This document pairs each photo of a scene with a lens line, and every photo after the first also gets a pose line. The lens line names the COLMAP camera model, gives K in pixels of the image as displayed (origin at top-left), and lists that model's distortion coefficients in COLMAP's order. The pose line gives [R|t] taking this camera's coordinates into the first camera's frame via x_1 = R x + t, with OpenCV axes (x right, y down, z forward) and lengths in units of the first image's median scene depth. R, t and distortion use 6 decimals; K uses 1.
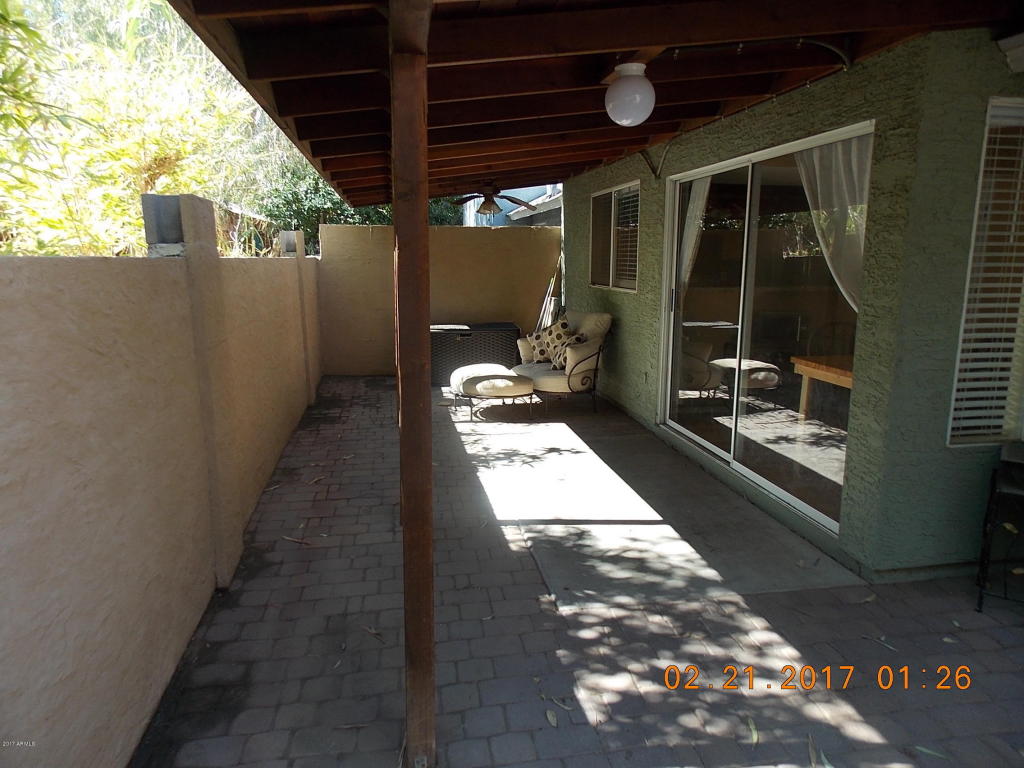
lens RADIAL K [[679.5, 0, 512.6], [0, 679.5, 386.5], [0, 0, 1]] dist [0.008748, -0.011915]
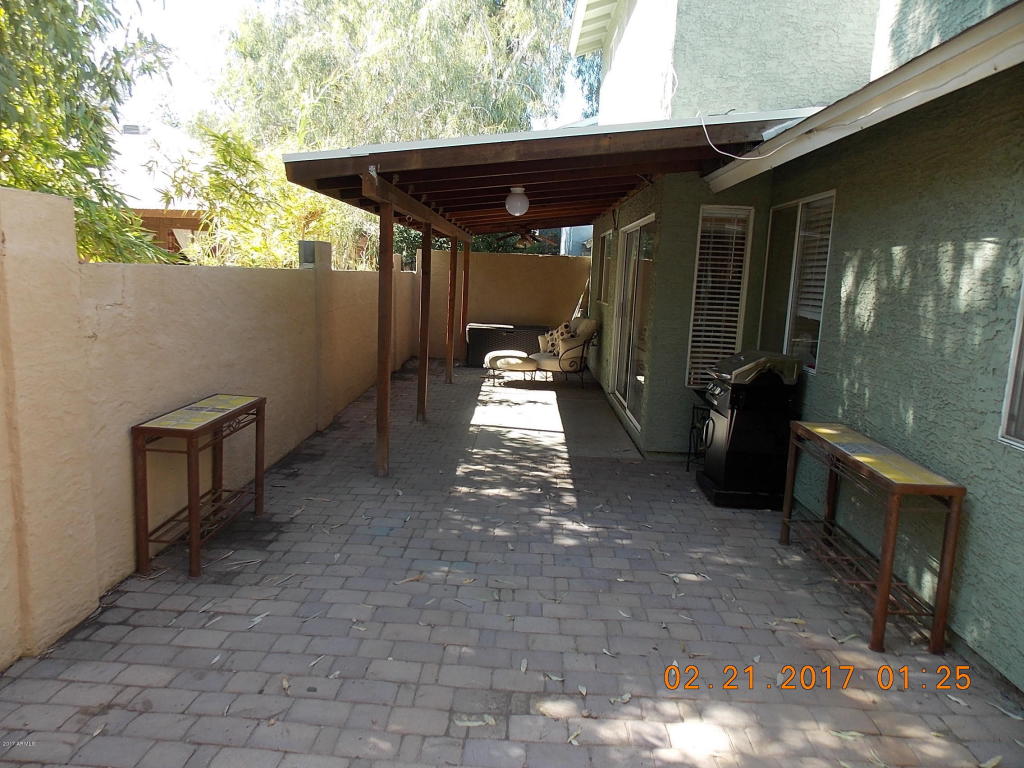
lens RADIAL K [[679.5, 0, 510.6], [0, 679.5, 380.6], [0, 0, 1]] dist [0.008748, -0.011915]
pose [[0.979639, 0.070119, -0.188122, 0.370423], [-0.077116, 0.996567, -0.030131, 0.118551], [0.185363, 0.044025, 0.981683, -0.657048]]
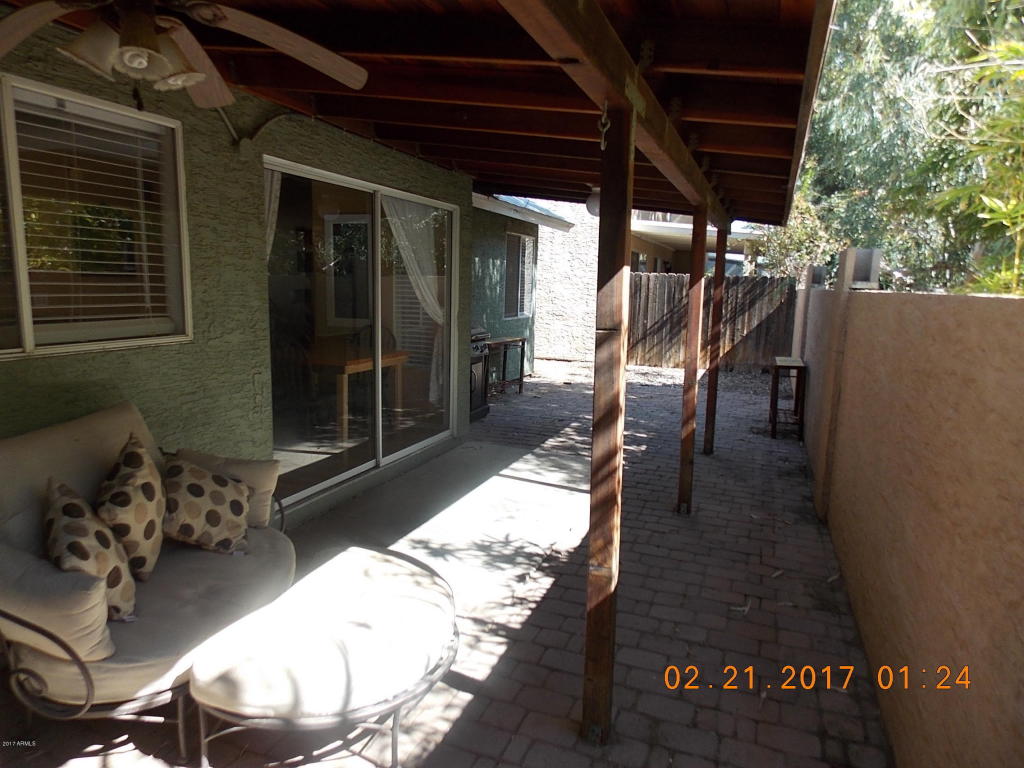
lens RADIAL K [[679.5, 0, 513.2], [0, 679.5, 384.1], [0, 0, 1]] dist [0.008748, -0.011915]
pose [[-0.859882, -0.108277, 0.498877, -0.416270], [0.059963, 0.949060, 0.309338, -0.352138], [-0.506959, 0.295908, -0.809587, 1.833041]]
